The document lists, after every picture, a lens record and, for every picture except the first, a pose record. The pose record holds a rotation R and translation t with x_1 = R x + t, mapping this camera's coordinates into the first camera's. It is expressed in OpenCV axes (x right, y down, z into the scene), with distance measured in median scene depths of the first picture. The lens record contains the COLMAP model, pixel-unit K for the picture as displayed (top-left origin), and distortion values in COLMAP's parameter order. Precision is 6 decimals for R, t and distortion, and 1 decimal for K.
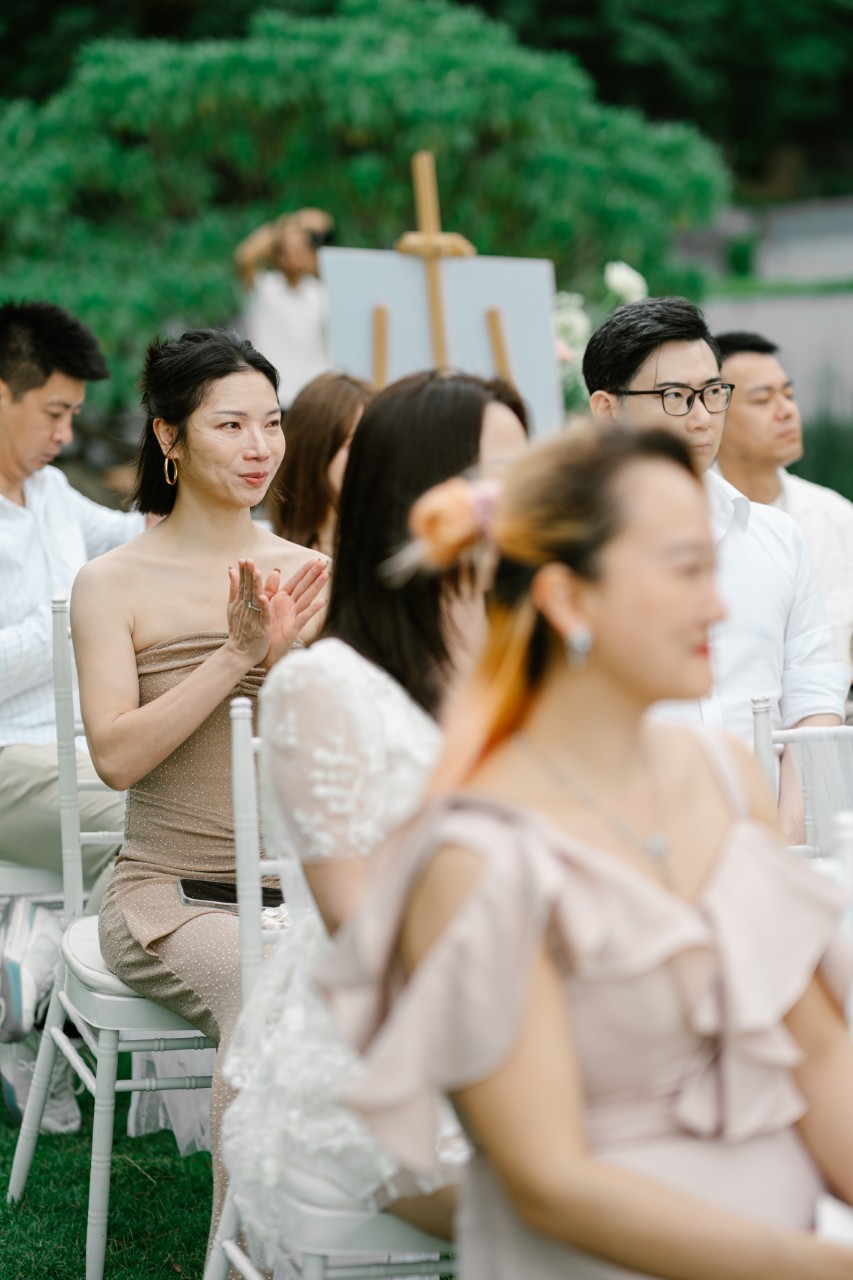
lens RADIAL K [[3215.8, 0, 445.8], [0, 3215.8, 643.4], [0, 0, 1]] dist [0.075530, 0.795048]
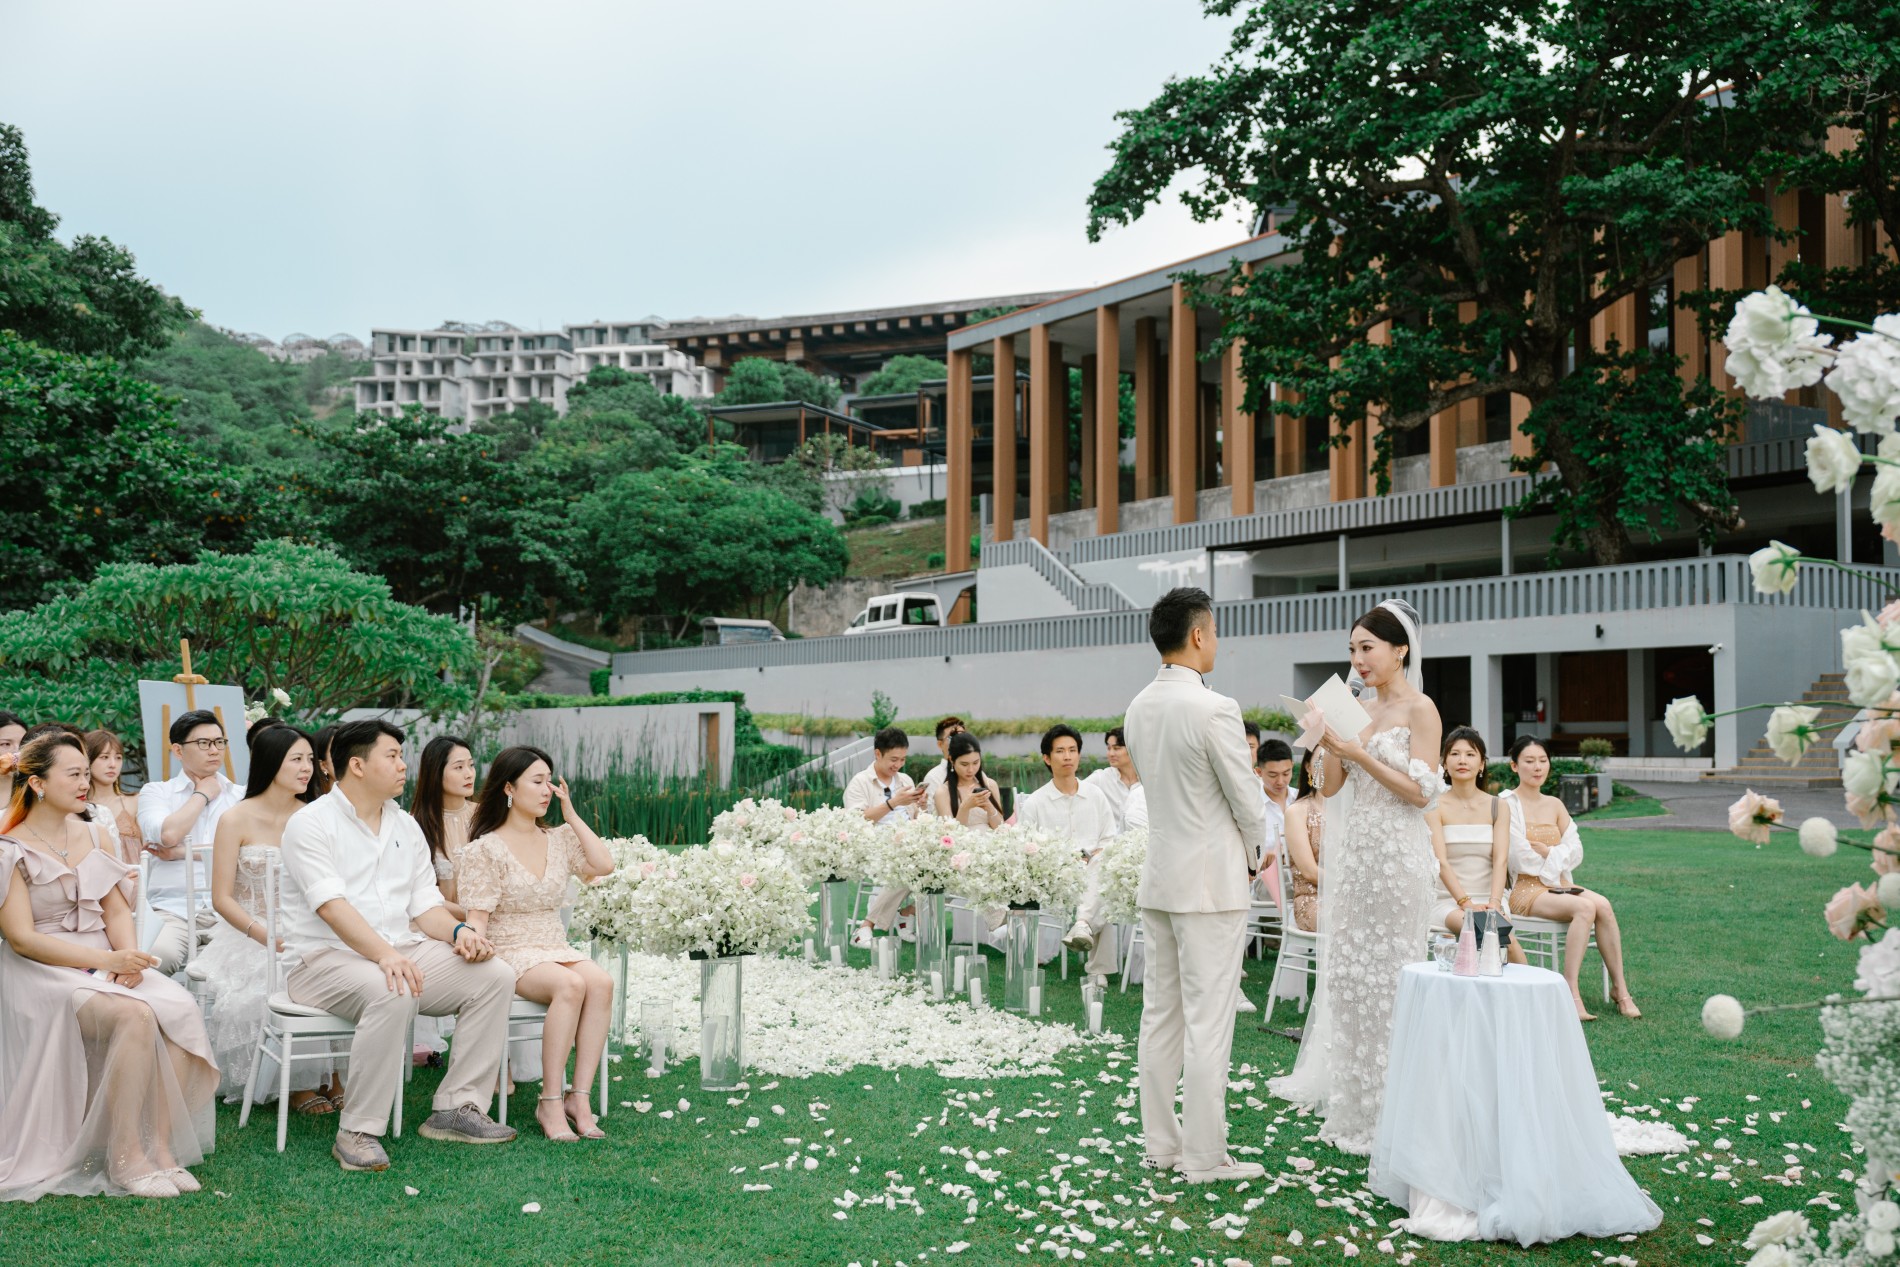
lens RADIAL K [[1935.4, 0, 950.0], [0, 1935.4, 633.5], [0, 0, 1]] dist [0.015373, 0.015830]
pose [[0.961797, 0.019899, 0.273040, 0.053817], [0.019595, 0.989793, -0.141157, 0.018746], [-0.273062, 0.141115, 0.951590, -0.176279]]
